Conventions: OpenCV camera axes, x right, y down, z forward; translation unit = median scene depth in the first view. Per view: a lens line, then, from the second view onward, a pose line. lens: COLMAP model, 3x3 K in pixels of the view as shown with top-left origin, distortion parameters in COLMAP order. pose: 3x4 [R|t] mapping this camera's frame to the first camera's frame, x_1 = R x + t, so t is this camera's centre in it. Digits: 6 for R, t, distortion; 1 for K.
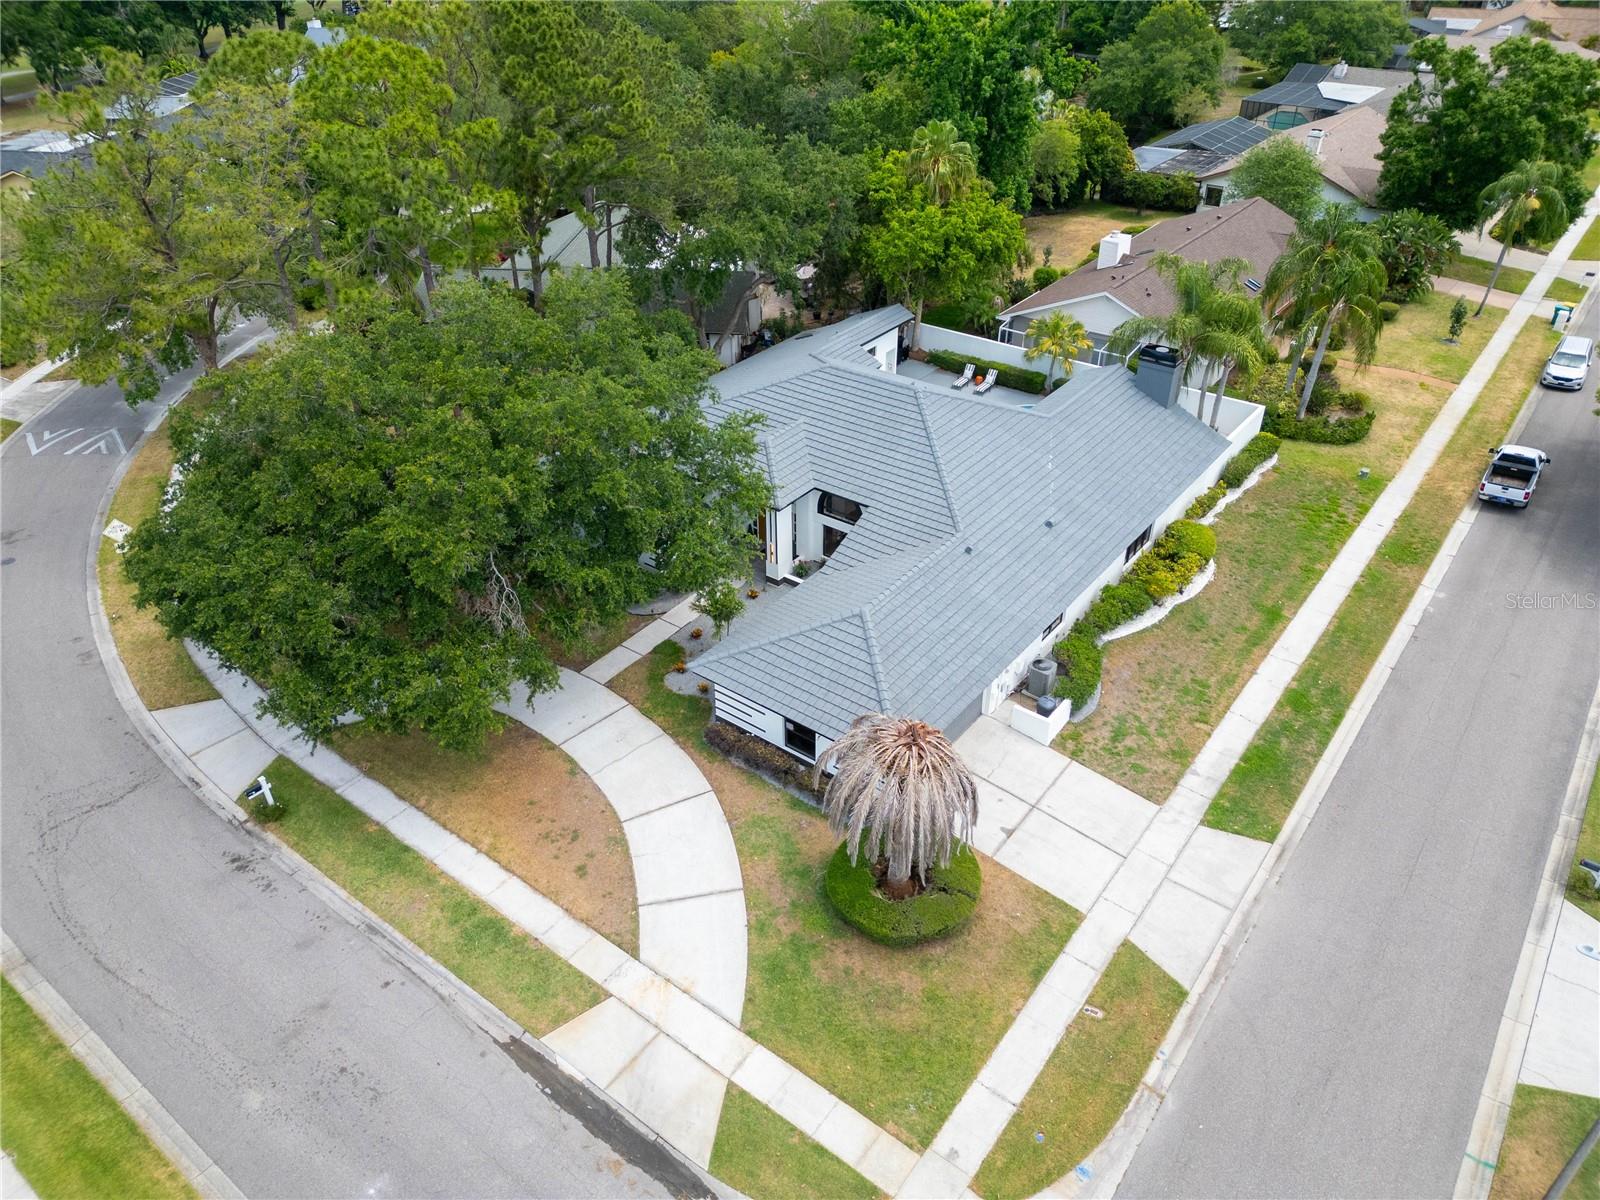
lens RADIAL K [[1120.3, 0, 799.3], [0, 1120.3, 600.9], [0, 0, 1]] dist [0.064908, -0.054328]
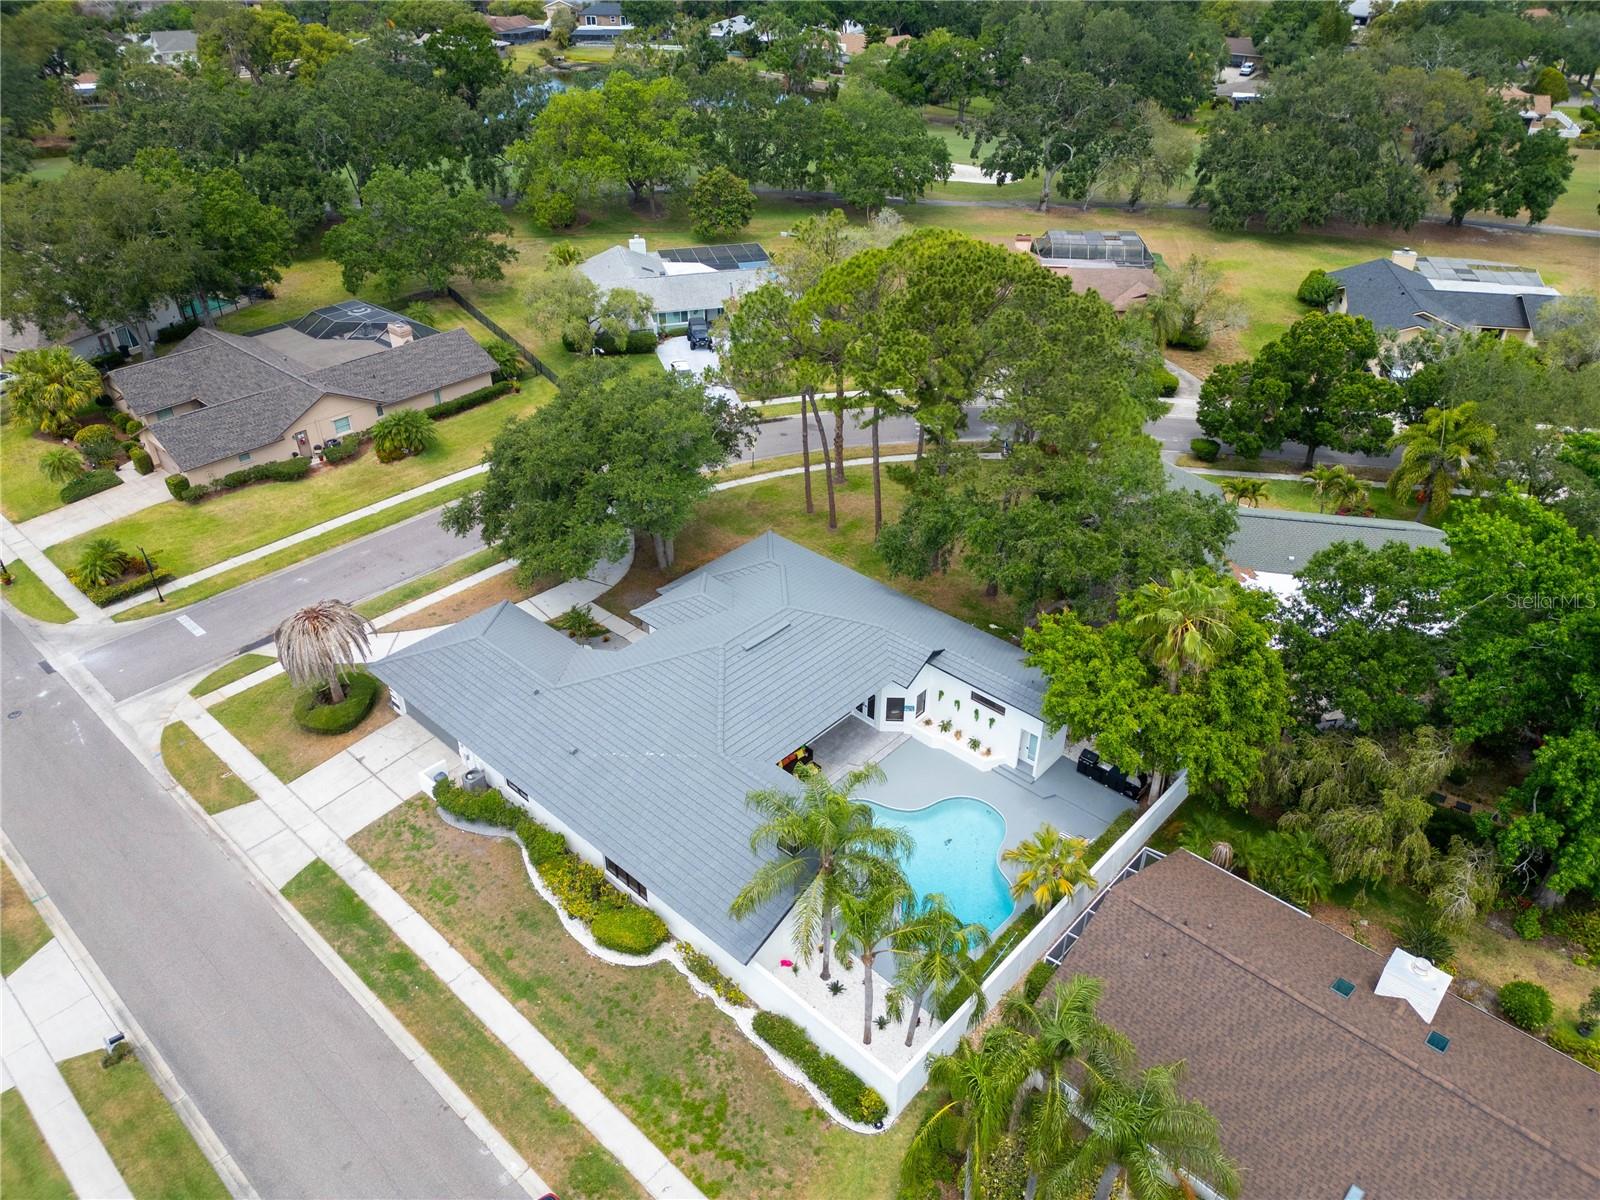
lens RADIAL K [[1120.3, 0, 801.3], [0, 1120.3, 597.1], [0, 0, 1]] dist [0.064908, -0.054328]
pose [[-0.096066, 0.545198, -0.832785, 1.264624], [-0.554540, 0.665472, 0.499632, -1.037992], [0.826593, 0.509811, 0.238405, 0.963247]]
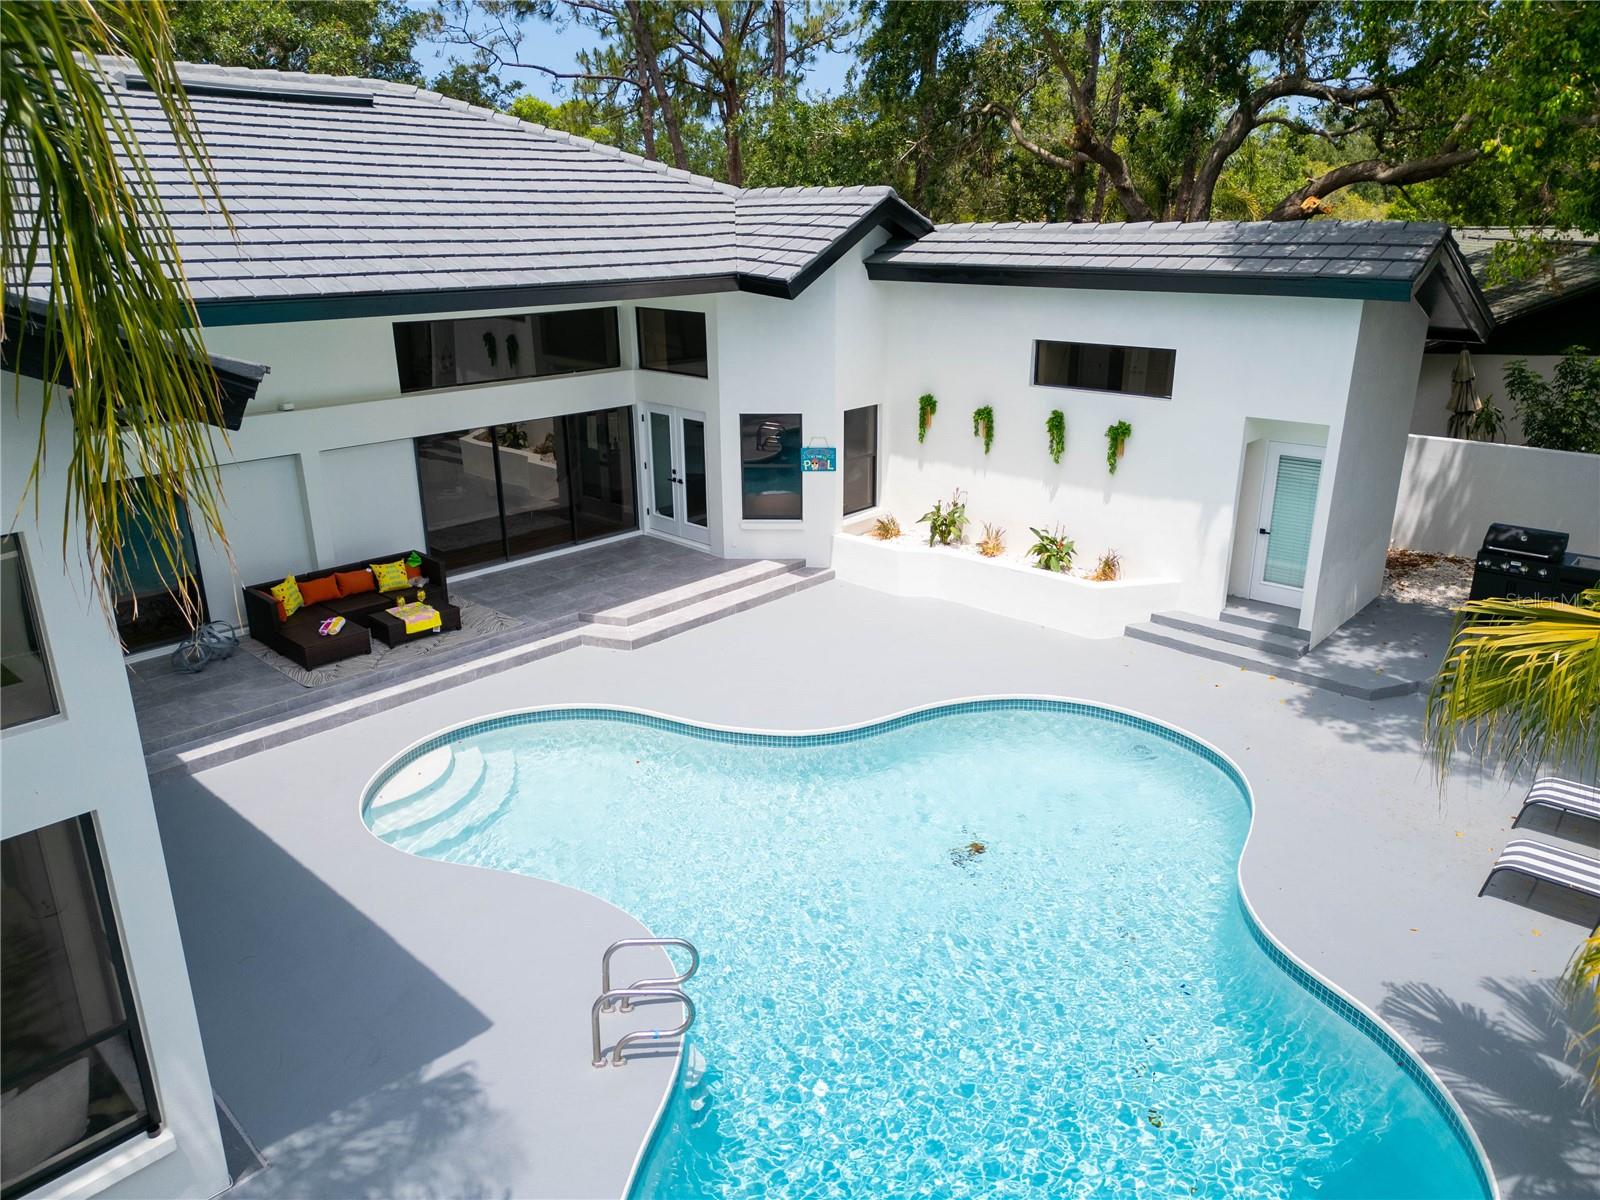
lens RADIAL K [[1120.3, 0, 796.8], [0, 1120.3, 594.4], [0, 0, 1]] dist [0.064908, -0.054328]
pose [[-0.104016, 0.321169, -0.941292, 0.499984], [-0.551033, 0.769282, 0.323370, -0.356047], [0.827976, 0.552318, 0.096957, 1.503210]]
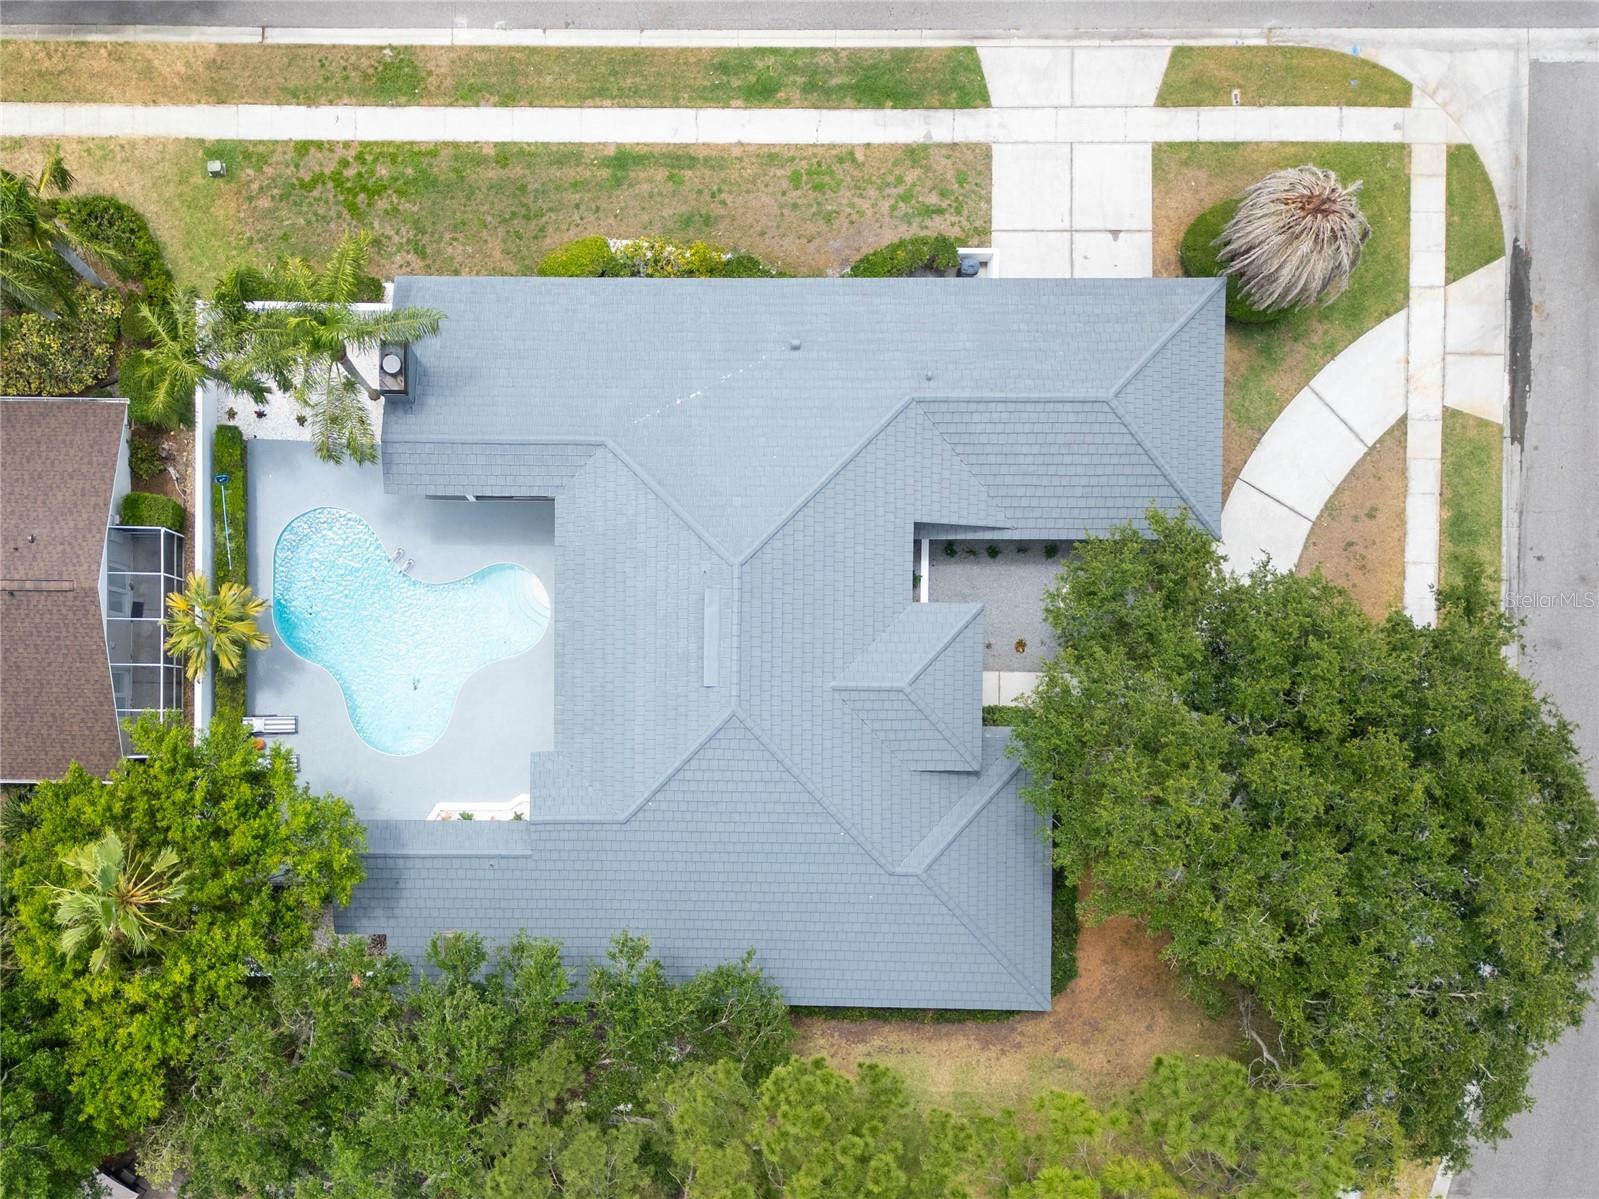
lens RADIAL K [[1119.6, 0, 784.8], [0, 1119.6, 596.7], [0, 0, 1]] dist [0.064908, -0.054328]
pose [[-0.596992, -0.802225, 0.005986, 0.081726], [0.466415, -0.341002, 0.816195, -0.931997], [-0.652731, 0.490054, 0.577745, 0.702546]]
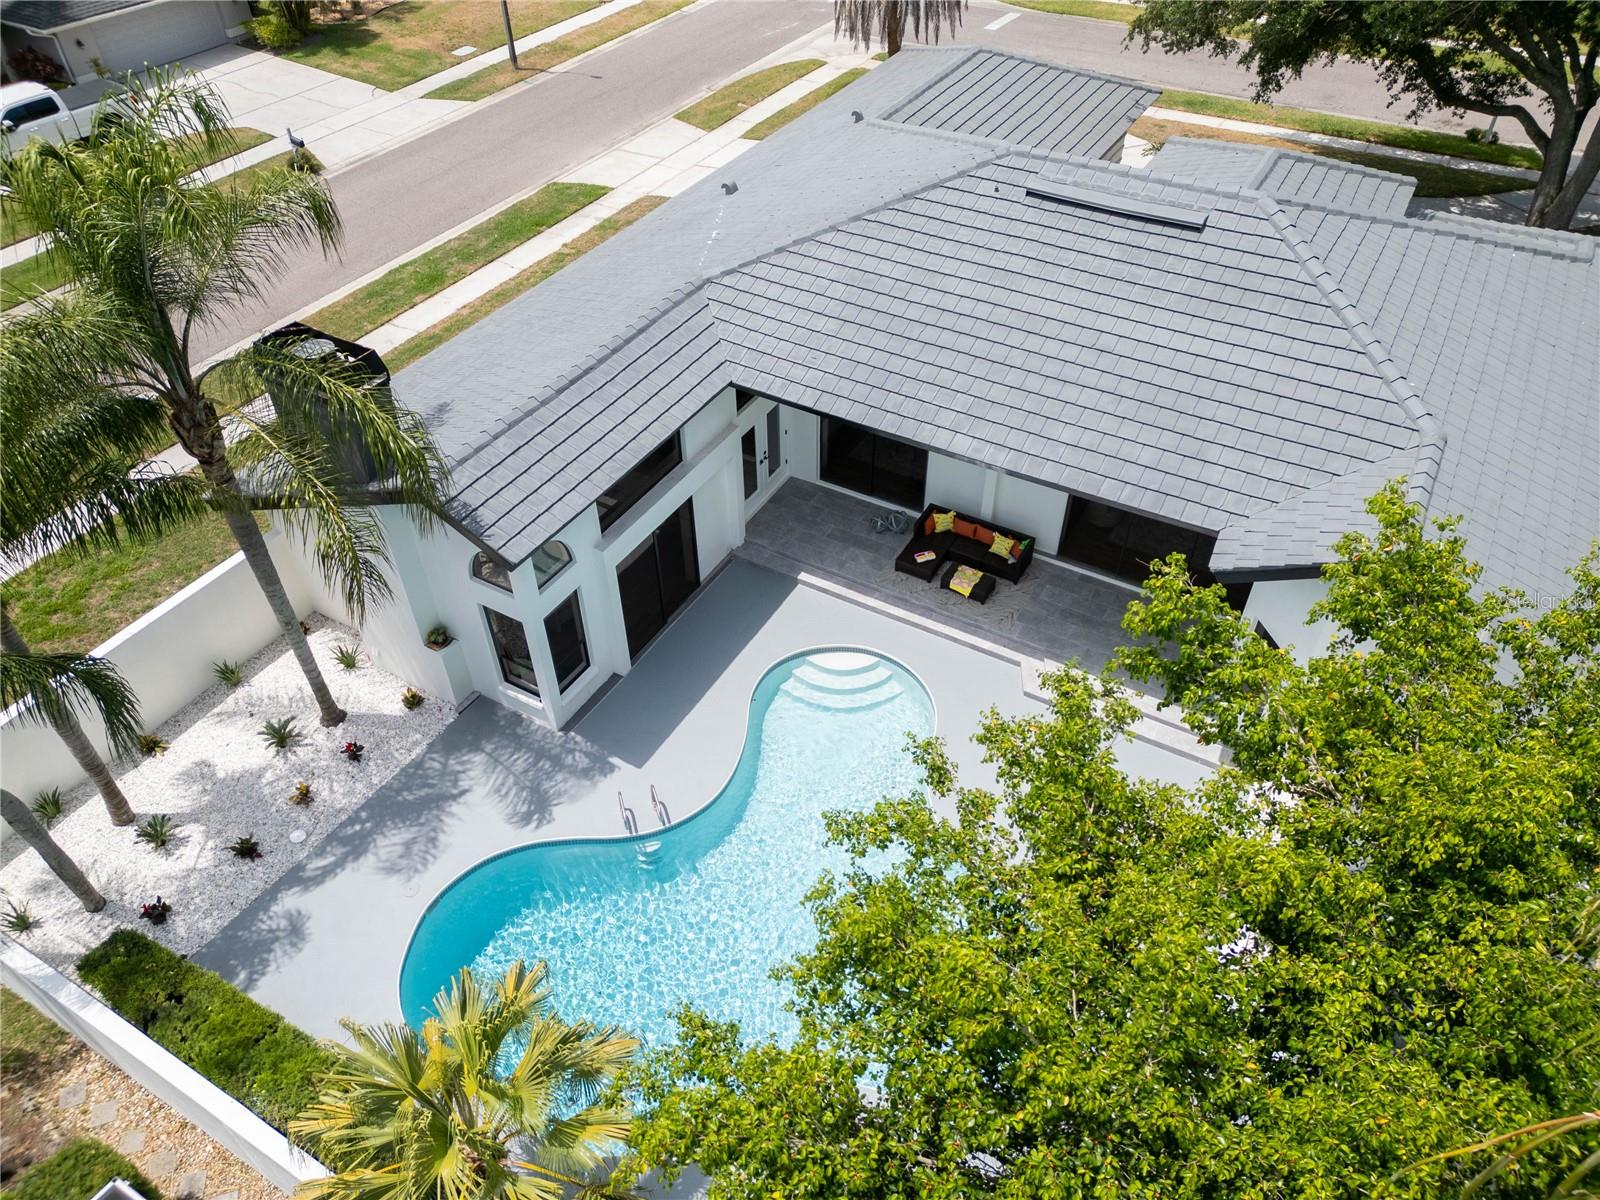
lens RADIAL K [[1120.3, 0, 796.6], [0, 1120.3, 606.8], [0, 0, 1]] dist [0.064908, -0.054328]
pose [[-0.992364, 0.091508, -0.082703, 0.300363], [-0.059527, 0.231945, 0.970906, -0.708943], [0.108028, 0.968415, -0.224727, 1.571631]]
